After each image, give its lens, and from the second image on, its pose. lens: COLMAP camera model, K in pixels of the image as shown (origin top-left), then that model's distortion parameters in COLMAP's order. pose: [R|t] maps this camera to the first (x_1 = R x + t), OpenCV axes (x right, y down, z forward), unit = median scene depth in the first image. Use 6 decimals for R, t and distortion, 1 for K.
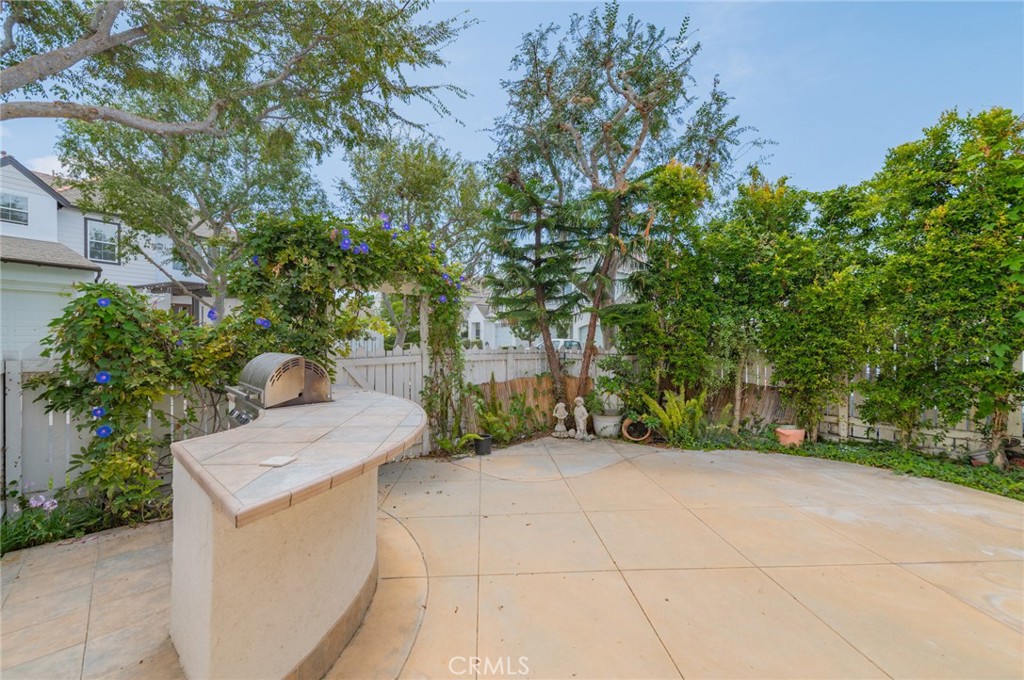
lens RADIAL K [[404.8, 0, 516.0], [0, 404.8, 338.0], [0, 0, 1]] dist [0.007687, -0.000305]
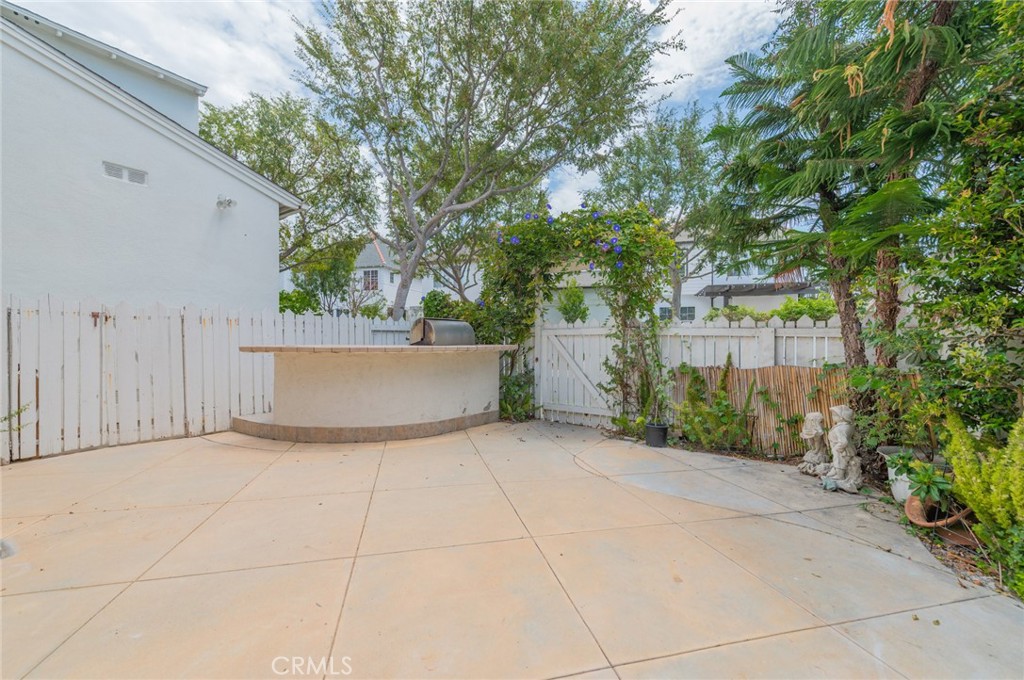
lens RADIAL K [[404.8, 0, 516.0], [0, 404.8, 338.0], [0, 0, 1]] dist [0.007687, -0.000305]
pose [[0.189257, -0.005640, -0.981911, 1.043031], [-0.009120, 0.999930, -0.007502, 0.117578], [0.981885, 0.010374, 0.189192, 0.868636]]
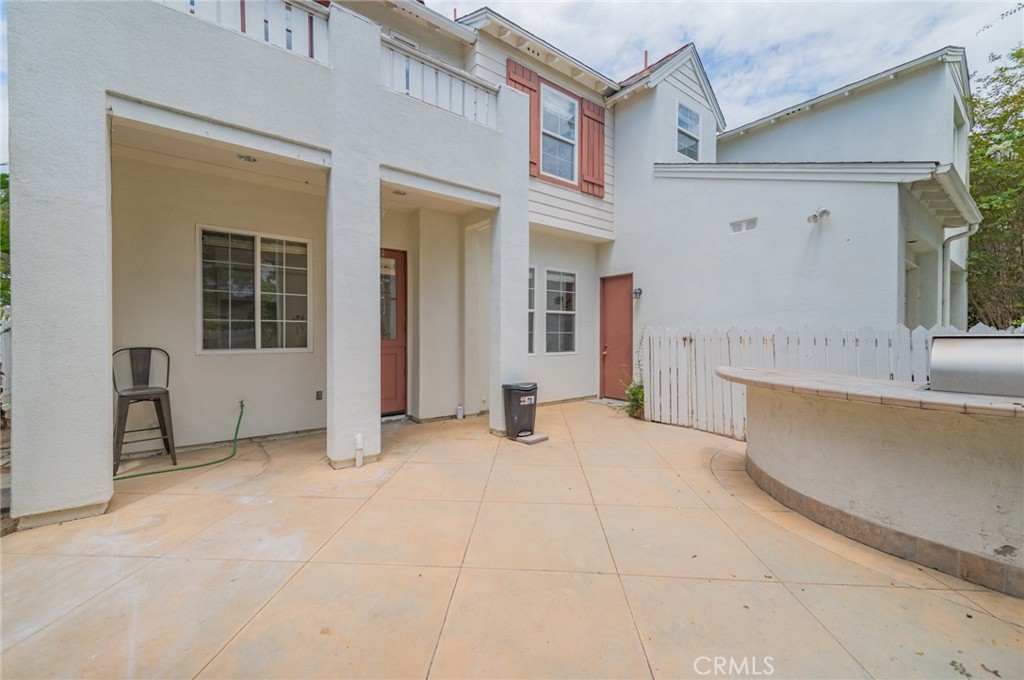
lens RADIAL K [[404.8, 0, 516.0], [0, 404.8, 338.0], [0, 0, 1]] dist [0.007687, -0.000305]
pose [[-0.991955, -0.001297, 0.126580, 0.249412], [0.000590, 0.999889, 0.014865, 0.032131], [-0.126586, 0.014820, -0.991845, 1.668826]]
